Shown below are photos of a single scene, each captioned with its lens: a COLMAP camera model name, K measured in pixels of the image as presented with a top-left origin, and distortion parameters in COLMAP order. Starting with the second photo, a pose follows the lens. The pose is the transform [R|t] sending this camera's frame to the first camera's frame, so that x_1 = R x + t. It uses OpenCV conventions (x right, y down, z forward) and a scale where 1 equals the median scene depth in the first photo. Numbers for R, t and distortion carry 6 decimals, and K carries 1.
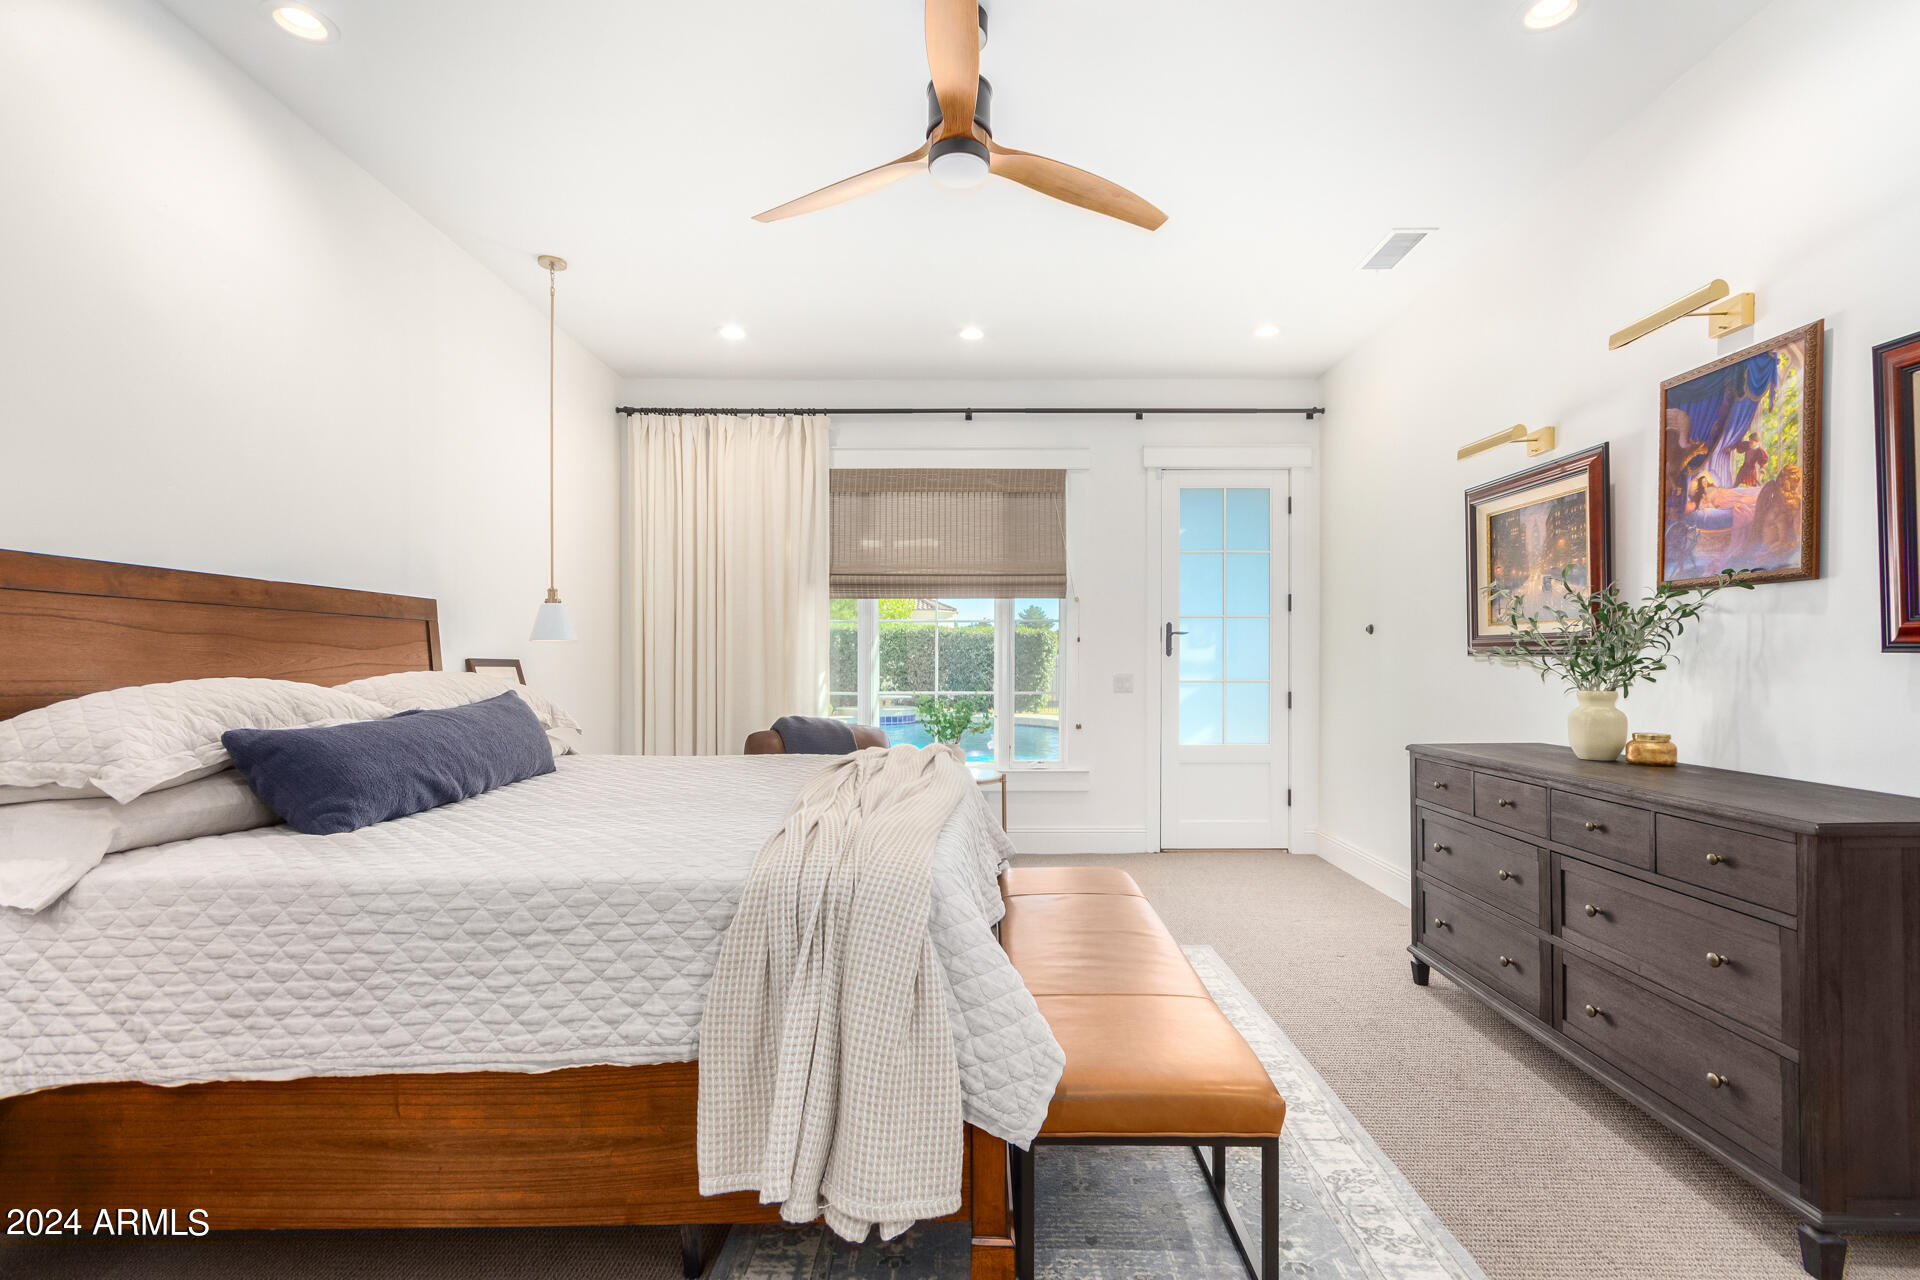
lens RADIAL K [[900.9, 0, 959.8], [0, 900.9, 658.9], [0, 0, 1]] dist [0.001922, -0.000092]
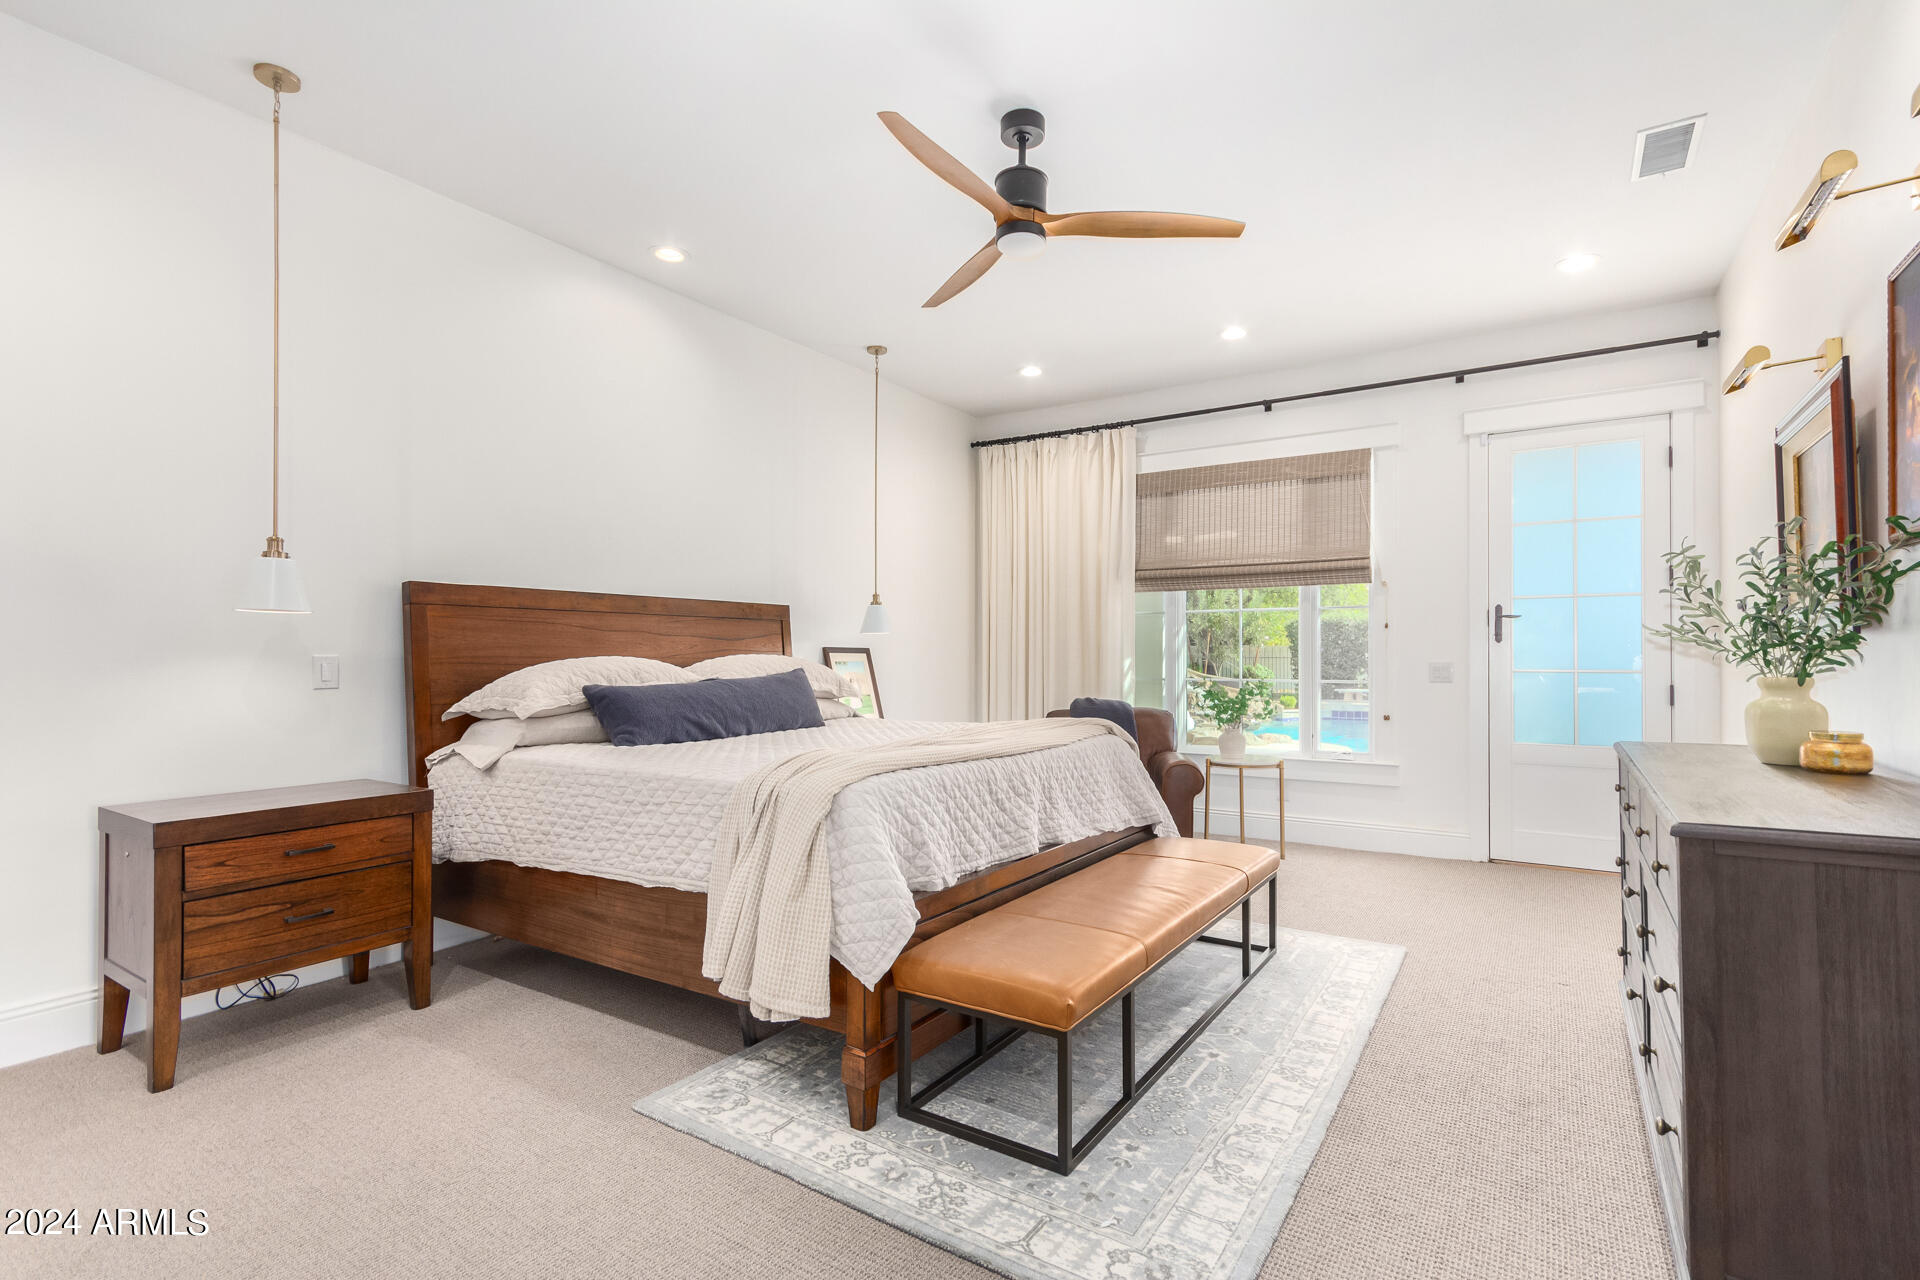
lens RADIAL K [[887.8, 0, 960.0], [0, 887.8, 640.0], [0, 0, 1]] dist [-0.003065, 0.000452]
pose [[0.842521, -0.009245, -0.538584, 0.546041], [0.001795, 0.999895, -0.014355, 0.013097], [0.538660, 0.011127, 0.842450, -0.052419]]
